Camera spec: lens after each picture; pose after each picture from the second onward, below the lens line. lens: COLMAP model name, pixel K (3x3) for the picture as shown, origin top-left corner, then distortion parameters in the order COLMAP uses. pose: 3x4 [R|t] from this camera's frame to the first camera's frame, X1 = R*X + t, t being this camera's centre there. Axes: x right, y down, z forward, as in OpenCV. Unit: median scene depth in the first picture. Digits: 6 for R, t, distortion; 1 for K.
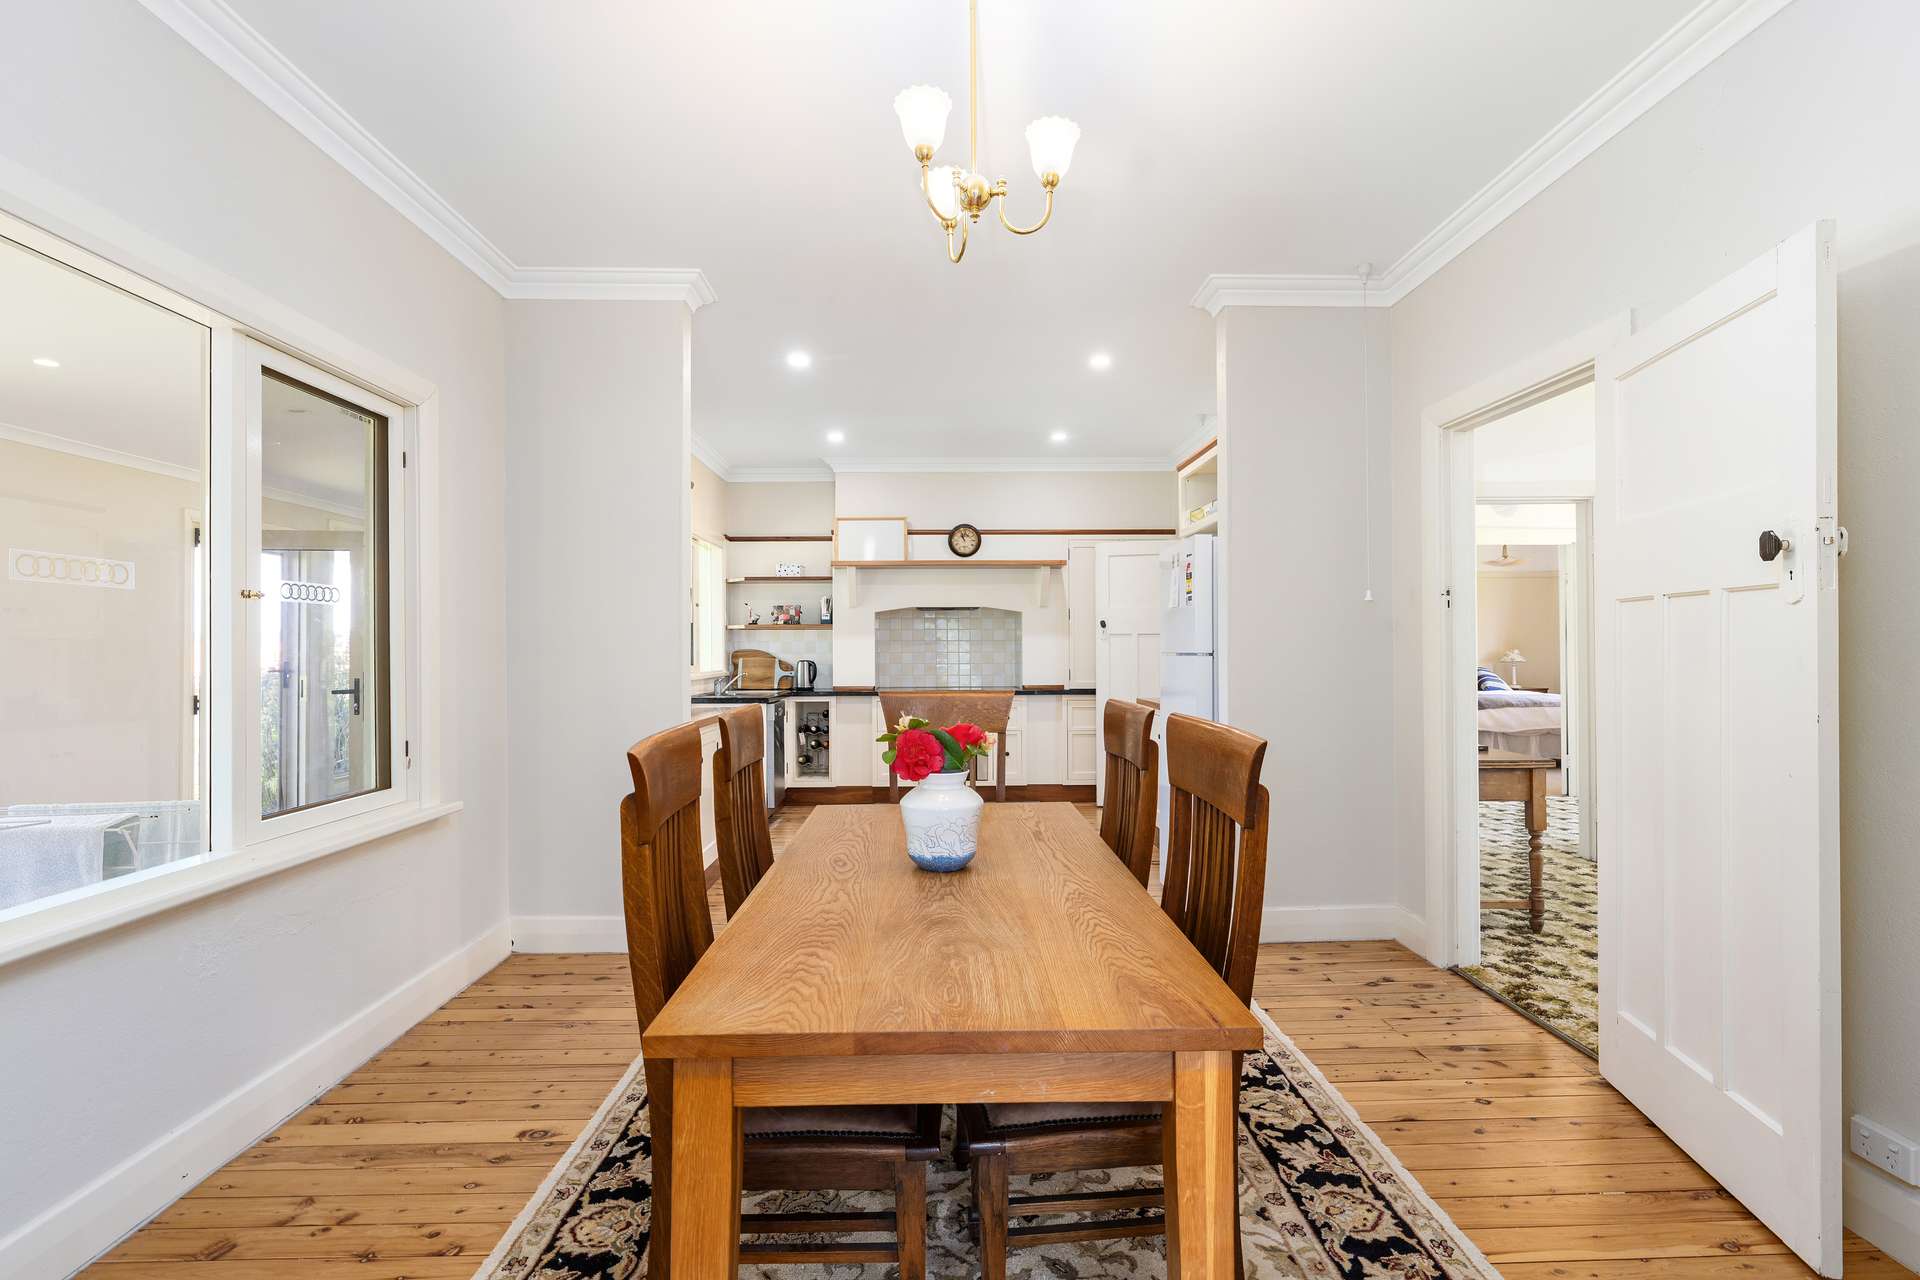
lens RADIAL K [[873.2, 0, 960.7], [0, 873.2, 644.7], [0, 0, 1]] dist [0.001566, -0.000079]
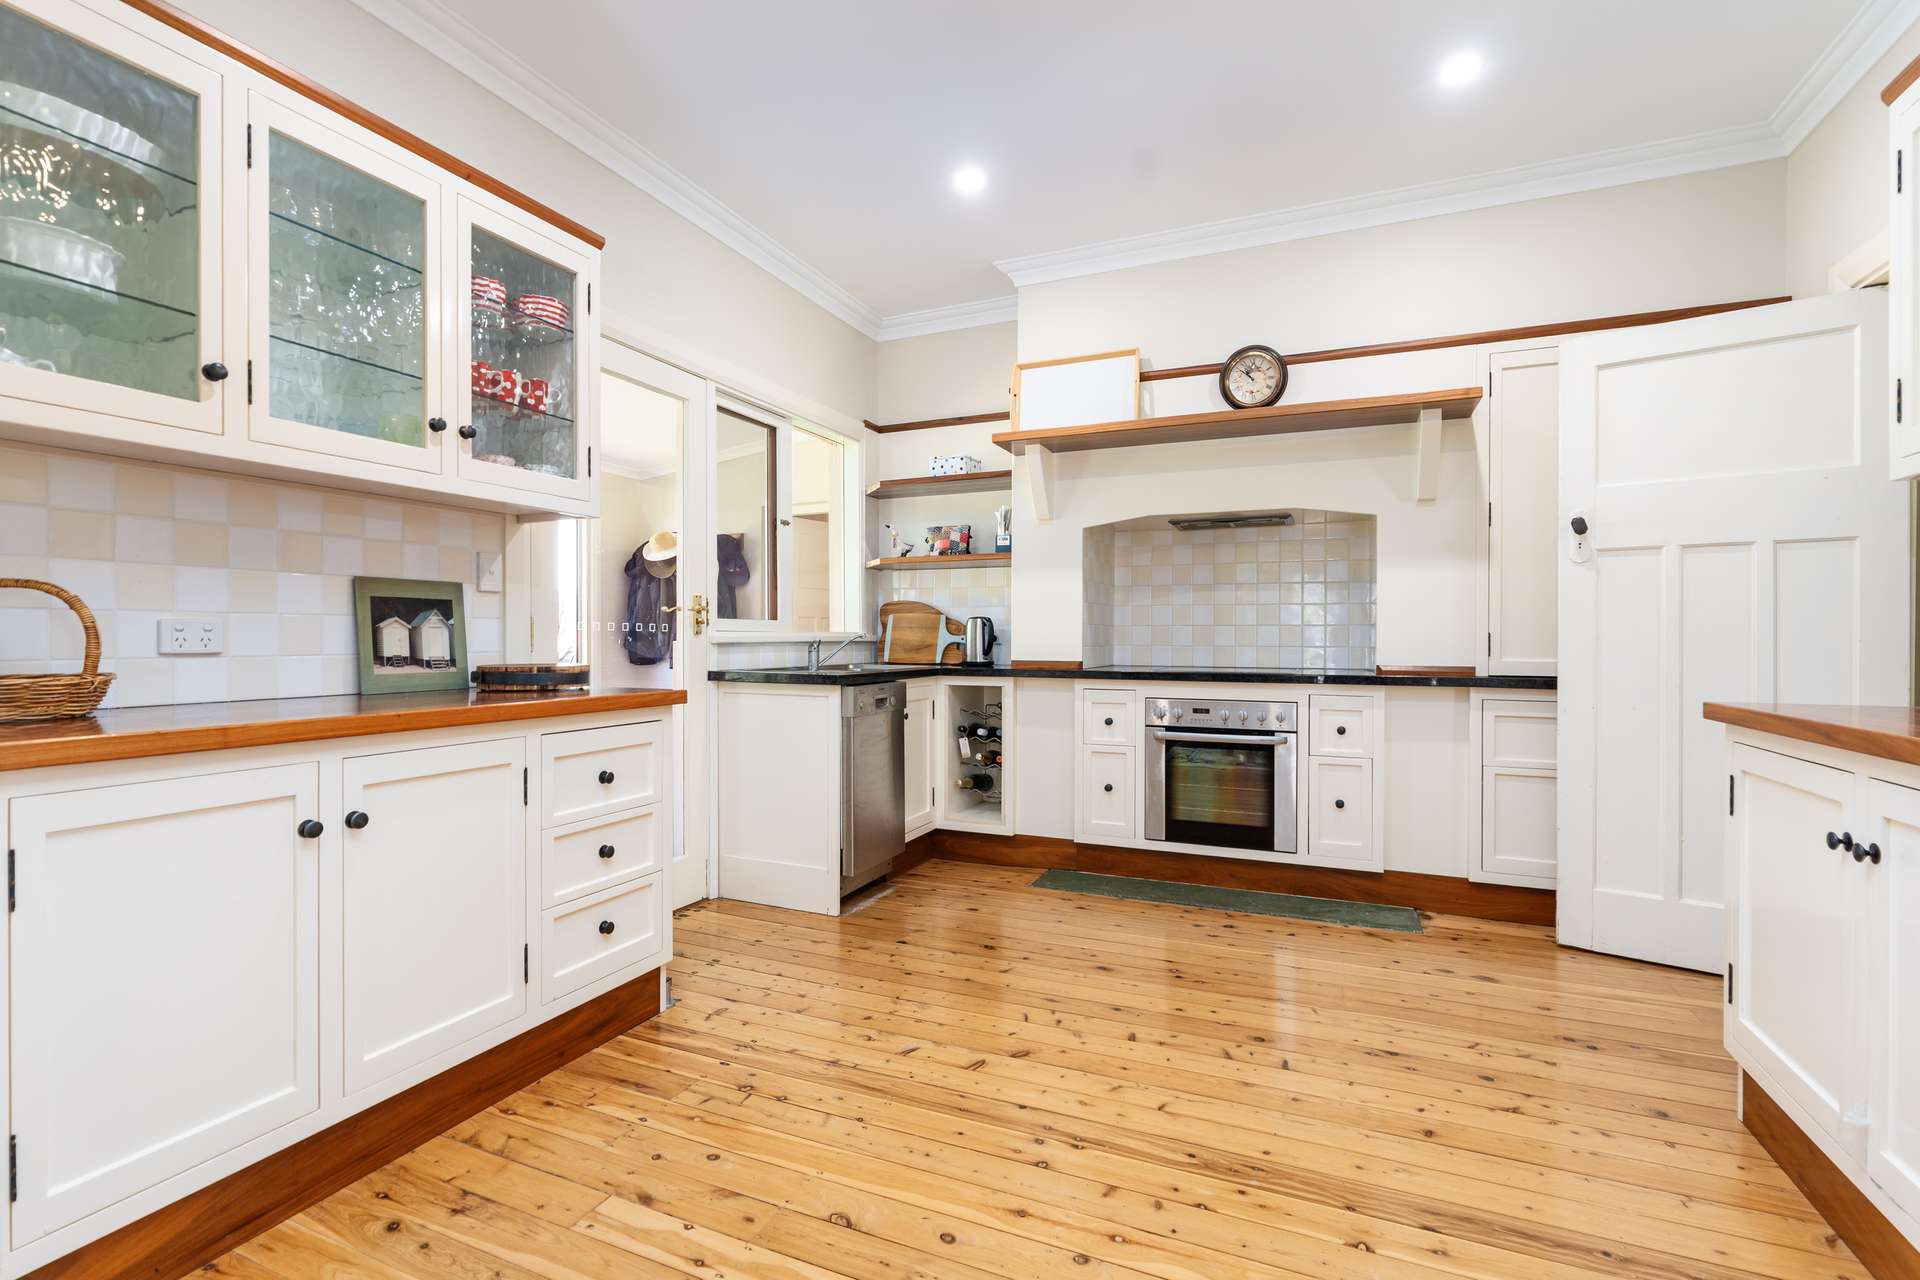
lens RADIAL K [[873.2, 0, 955.9], [0, 873.2, 639.0], [0, 0, 1]] dist [0.001566, -0.000079]
pose [[0.902003, 0.009057, -0.431634, 0.069438], [-0.002580, 0.999875, 0.015589, 0.024482], [0.431722, -0.012948, 0.901914, 0.459264]]
